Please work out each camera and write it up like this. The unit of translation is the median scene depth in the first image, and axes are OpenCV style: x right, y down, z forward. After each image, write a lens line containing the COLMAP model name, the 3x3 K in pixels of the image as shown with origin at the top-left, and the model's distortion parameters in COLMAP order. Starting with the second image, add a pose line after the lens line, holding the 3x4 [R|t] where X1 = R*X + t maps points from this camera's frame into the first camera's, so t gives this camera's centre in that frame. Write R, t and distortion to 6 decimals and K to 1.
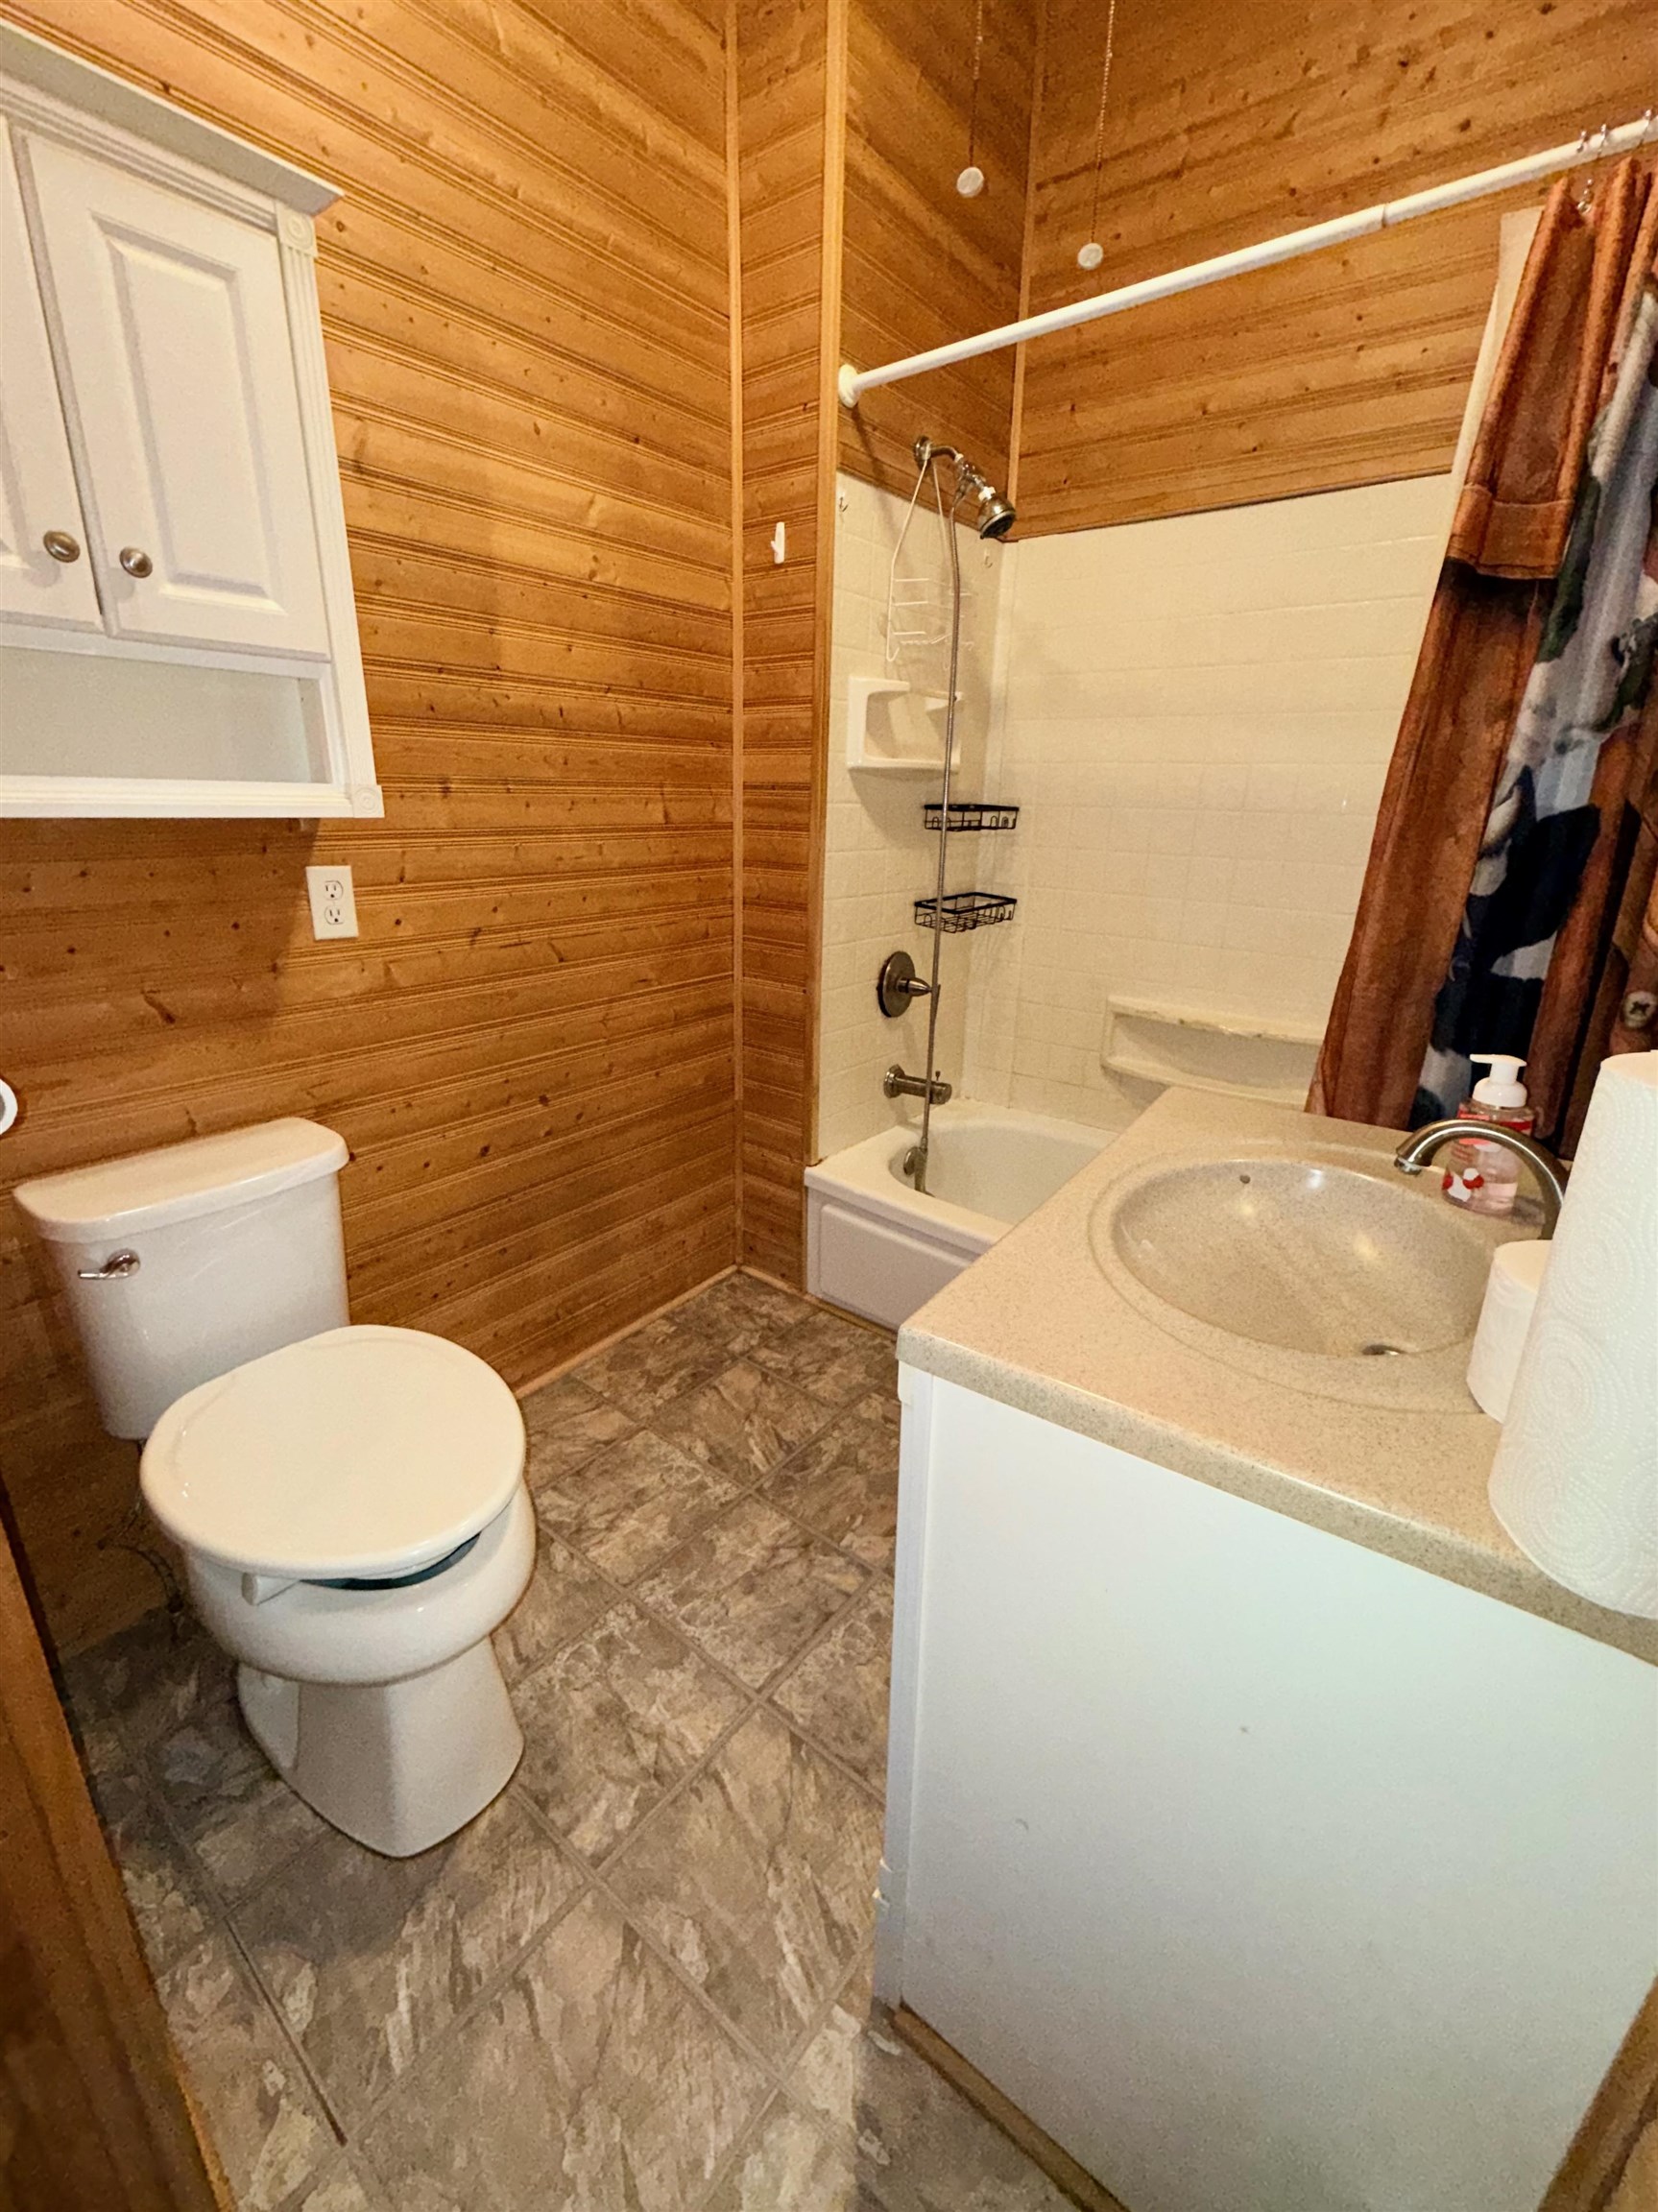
lens RADIAL K [[928.6, 0, 827.6], [0, 928.6, 1093.0], [0, 0, 1]] dist [-0.000468, -0.000147]
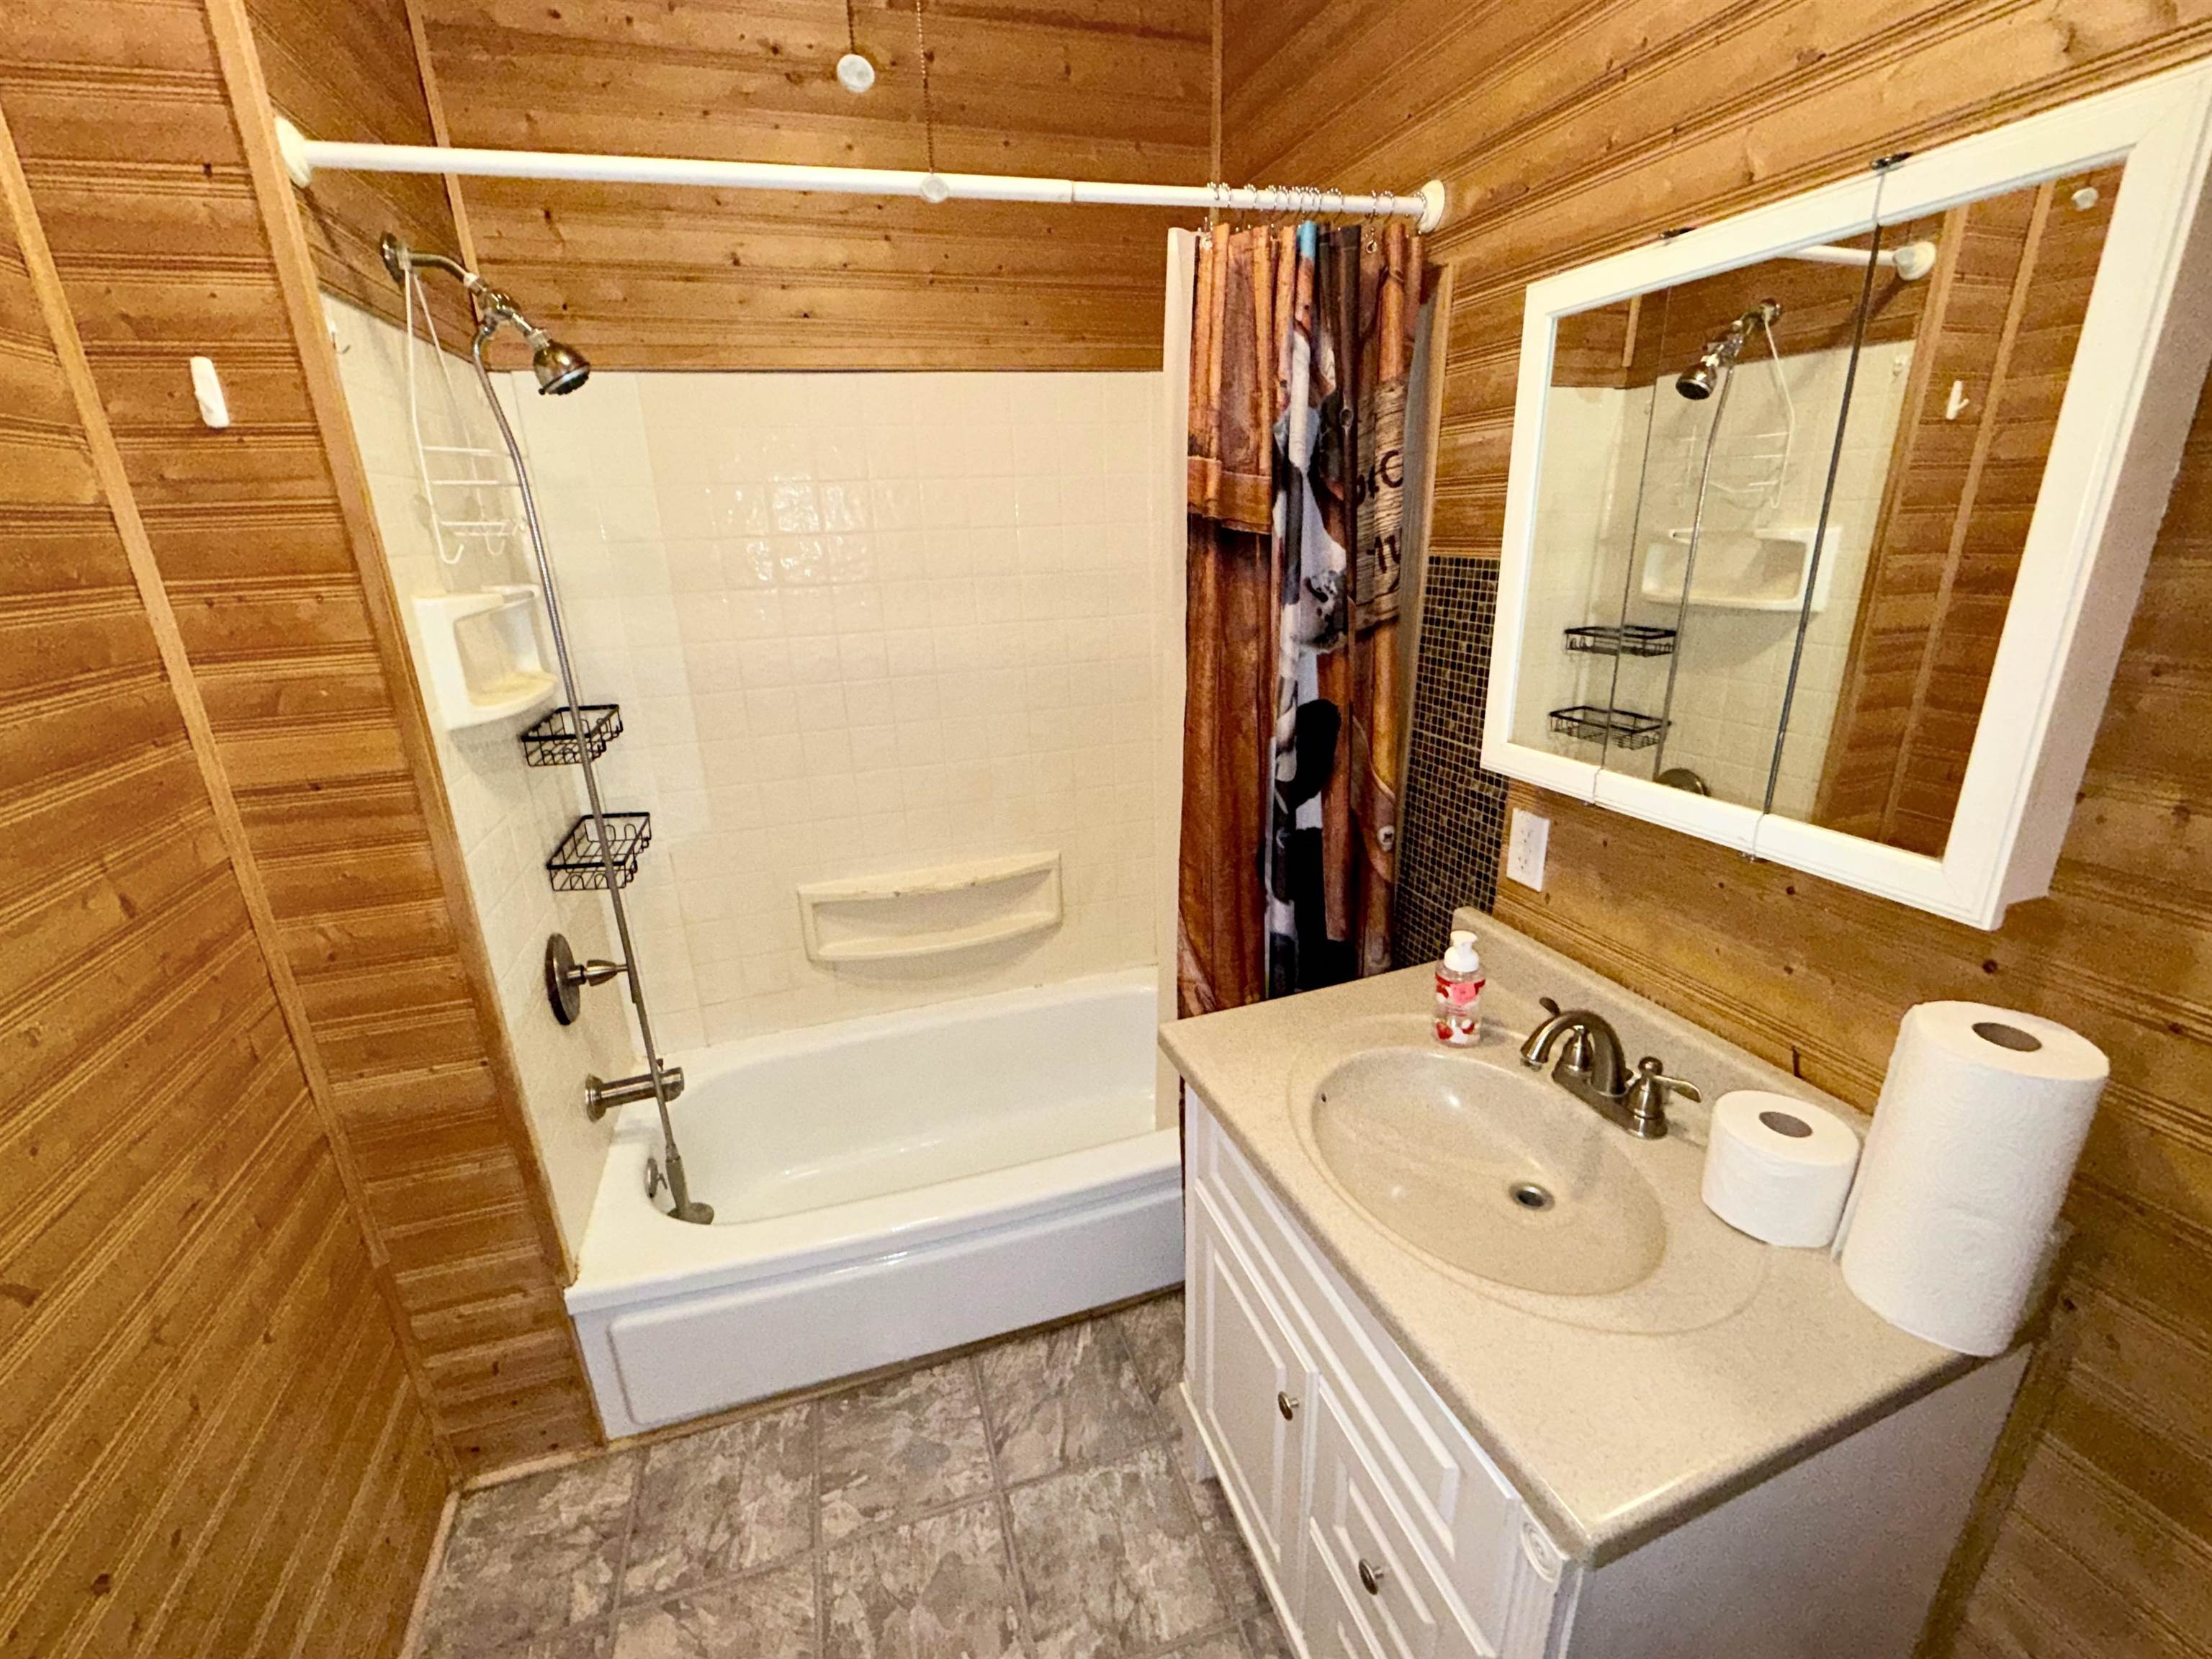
lens RADIAL K [[928.6, 0, 1106.0], [0, 928.6, 829.5], [0, 0, 1]] dist [-0.000468, -0.000147]
pose [[0.567438, -0.303199, 0.765561, -0.234611], [0.303360, 0.941319, 0.147955, -0.237028], [-0.765498, 0.148285, 0.626119, 0.242136]]
